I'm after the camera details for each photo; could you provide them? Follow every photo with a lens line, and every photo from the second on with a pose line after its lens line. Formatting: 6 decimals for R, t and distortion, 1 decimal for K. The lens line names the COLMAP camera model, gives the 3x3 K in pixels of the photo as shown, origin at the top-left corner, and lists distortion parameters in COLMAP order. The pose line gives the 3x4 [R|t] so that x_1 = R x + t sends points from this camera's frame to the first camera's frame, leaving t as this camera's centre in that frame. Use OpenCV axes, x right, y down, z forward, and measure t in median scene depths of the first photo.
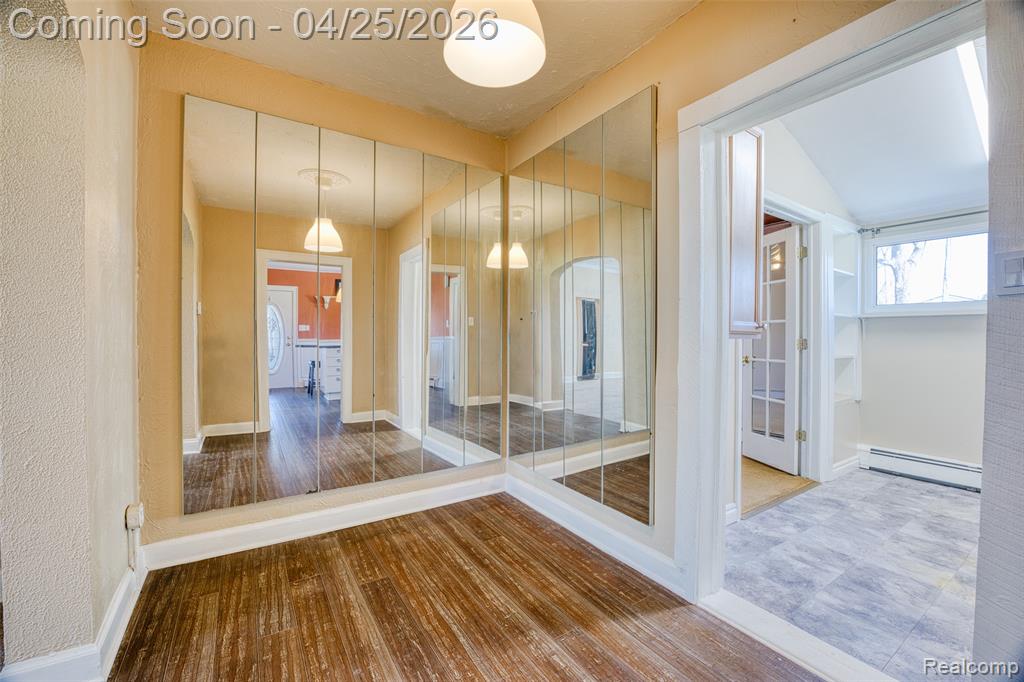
lens RADIAL K [[410.9, 0, 508.7], [0, 410.9, 339.5], [0, 0, 1]] dist [-0.023541, 0.000395]
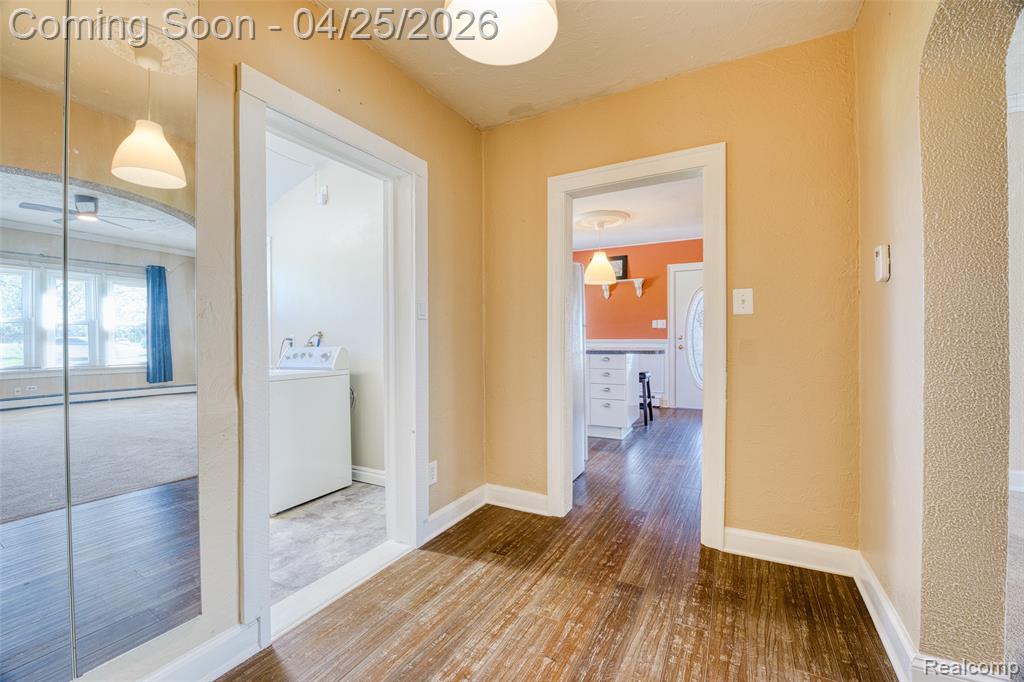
lens RADIAL K [[410.9, 0, 506.8], [0, 410.9, 340.6], [0, 0, 1]] dist [-0.023541, 0.000395]
pose [[-0.461960, -0.012379, 0.886814, -0.271357], [0.018732, 0.999543, 0.023711, -0.009541], [-0.886703, 0.027565, -0.461517, 0.456964]]
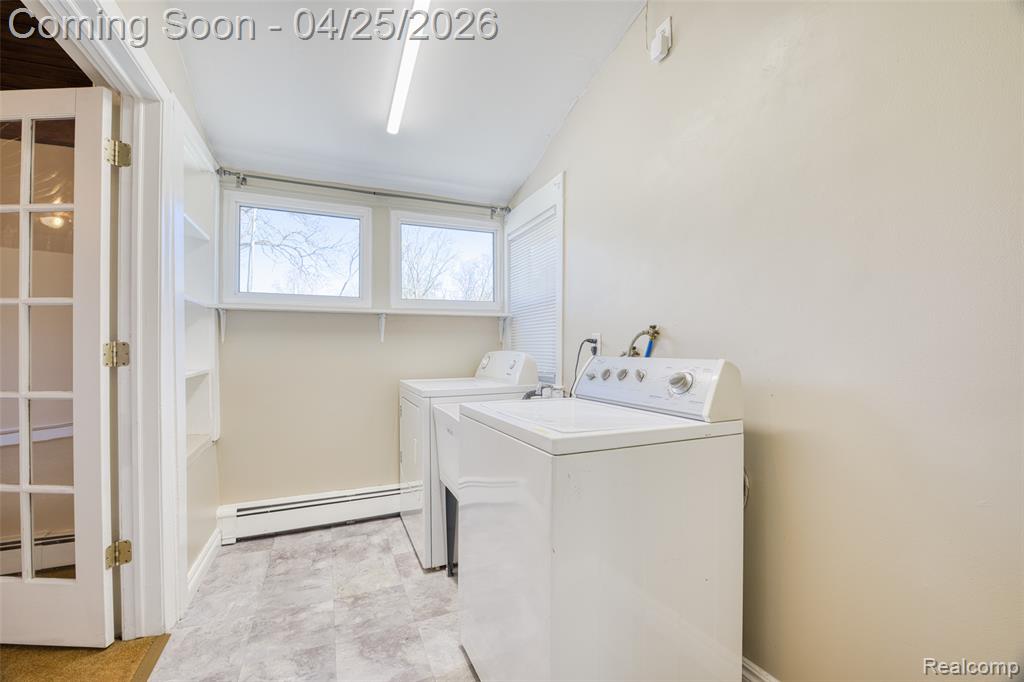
lens RADIAL K [[410.9, 0, 514.0], [0, 410.9, 341.6], [0, 0, 1]] dist [-0.023541, 0.000395]
pose [[0.154817, -0.000445, 0.987943, 0.345269], [0.007783, 0.999969, -0.000769, 0.001681], [-0.987913, 0.007808, 0.154815, 0.487596]]
